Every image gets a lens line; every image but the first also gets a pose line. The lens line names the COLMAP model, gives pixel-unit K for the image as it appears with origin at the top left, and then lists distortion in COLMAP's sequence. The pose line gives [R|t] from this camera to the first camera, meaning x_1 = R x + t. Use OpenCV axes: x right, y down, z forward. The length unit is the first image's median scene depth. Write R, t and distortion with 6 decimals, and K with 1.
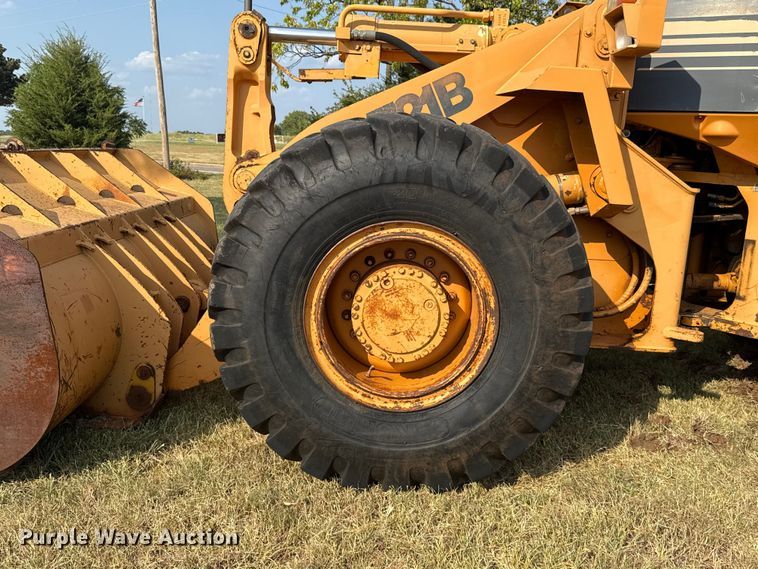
lens RADIAL K [[665.9, 0, 385.0], [0, 665.9, 287.8], [0, 0, 1]] dist [0.151865, -0.282534]
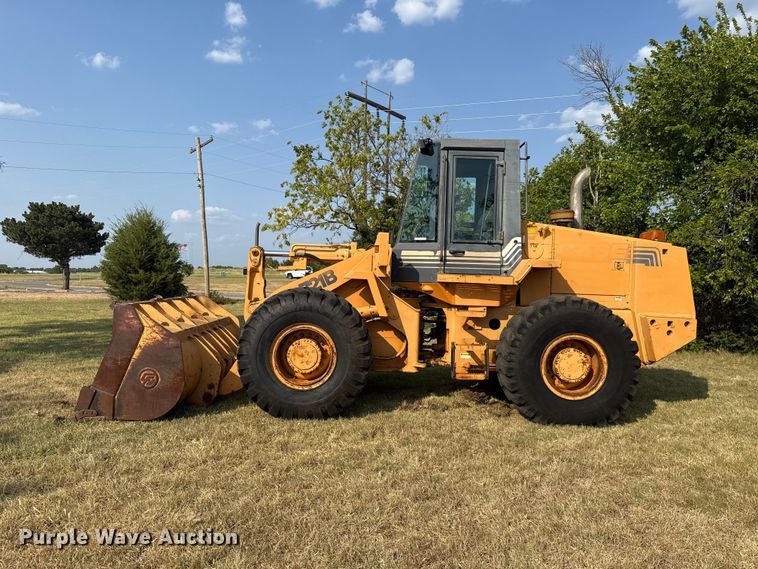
lens RADIAL K [[521.6, 0, 379.0], [0, 521.6, 284.5], [0, 0, 1]] dist [0.170488, -0.320989]
pose [[0.999689, -0.020744, 0.013809, 0.259707], [0.022946, 0.982399, -0.185379, 0.133812], [-0.009720, 0.185638, 0.982570, -1.041655]]
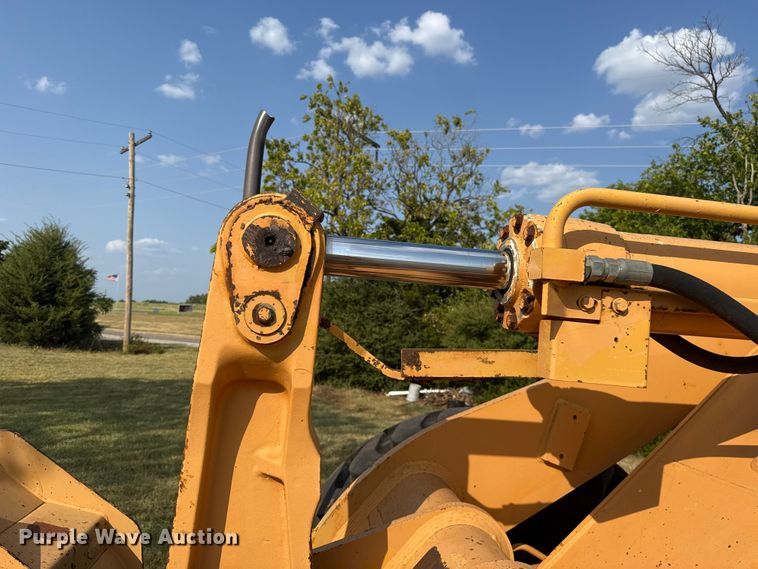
lens RADIAL K [[537.3, 0, 379.0], [0, 537.3, 284.5], [0, 0, 1]] dist [0.070615, -0.113710]
pose [[0.992998, 0.032208, 0.113654, -0.192433], [-0.001128, 0.964655, -0.263514, -0.312925], [-0.118124, 0.261540, 0.957937, 0.799149]]
